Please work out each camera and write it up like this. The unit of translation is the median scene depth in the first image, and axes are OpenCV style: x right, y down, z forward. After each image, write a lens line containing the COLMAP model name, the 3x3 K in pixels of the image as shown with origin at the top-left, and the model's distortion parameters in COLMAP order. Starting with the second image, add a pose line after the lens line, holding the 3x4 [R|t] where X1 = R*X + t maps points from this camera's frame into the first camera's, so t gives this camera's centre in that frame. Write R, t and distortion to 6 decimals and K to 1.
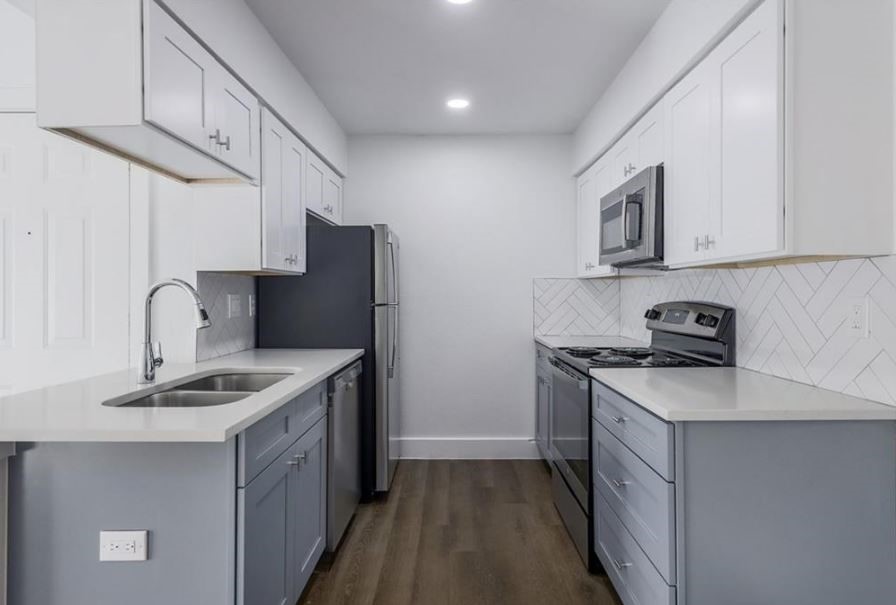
lens RADIAL K [[494.0, 0, 443.8], [0, 494.0, 286.8], [0, 0, 1]] dist [0.003070, 0.001844]
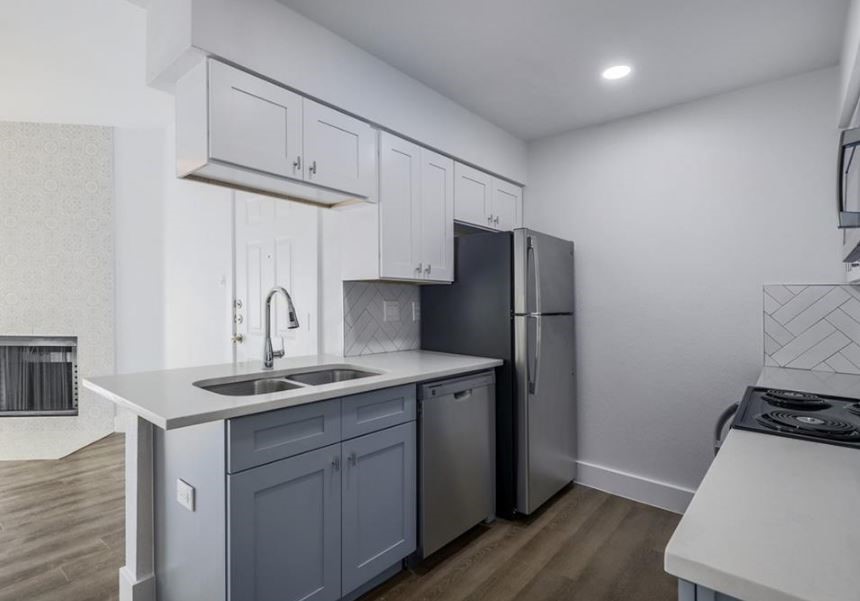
lens RADIAL K [[431.4, 0, 430.4], [0, 431.4, 301.0], [0, 0, 1]] dist [0.014341, 0.000375]
pose [[0.768609, 0.013742, -0.639572, 0.277191], [-0.007874, 0.999897, 0.012021, 0.002203], [0.639671, -0.004203, 0.768638, 0.271946]]
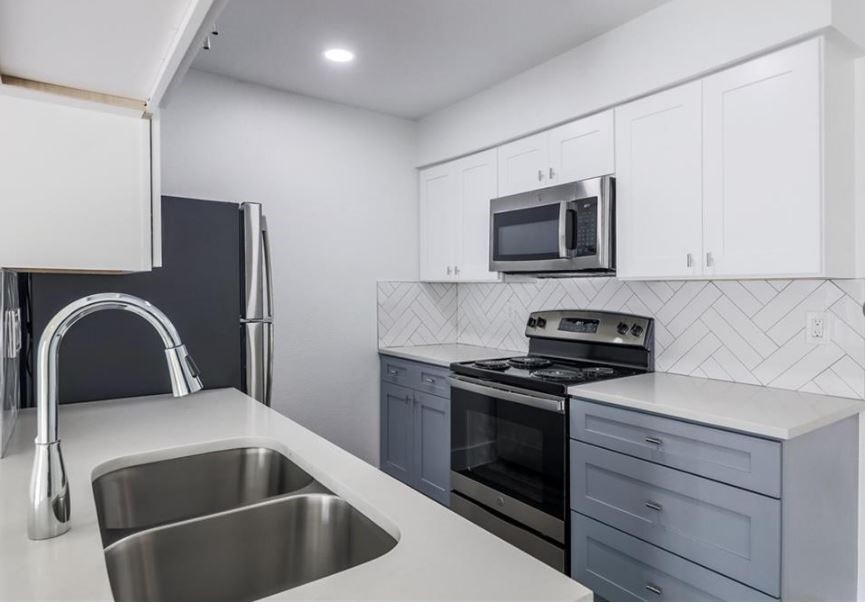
lens RADIAL K [[531.8, 0, 434.3], [0, 531.8, 289.7], [0, 0, 1]] dist [0.023030, 0.002903]
pose [[0.807174, 0.004837, 0.590293, -0.369298], [-0.013861, 0.999846, 0.010761, -0.018302], [-0.590150, -0.016868, 0.807117, 0.251998]]
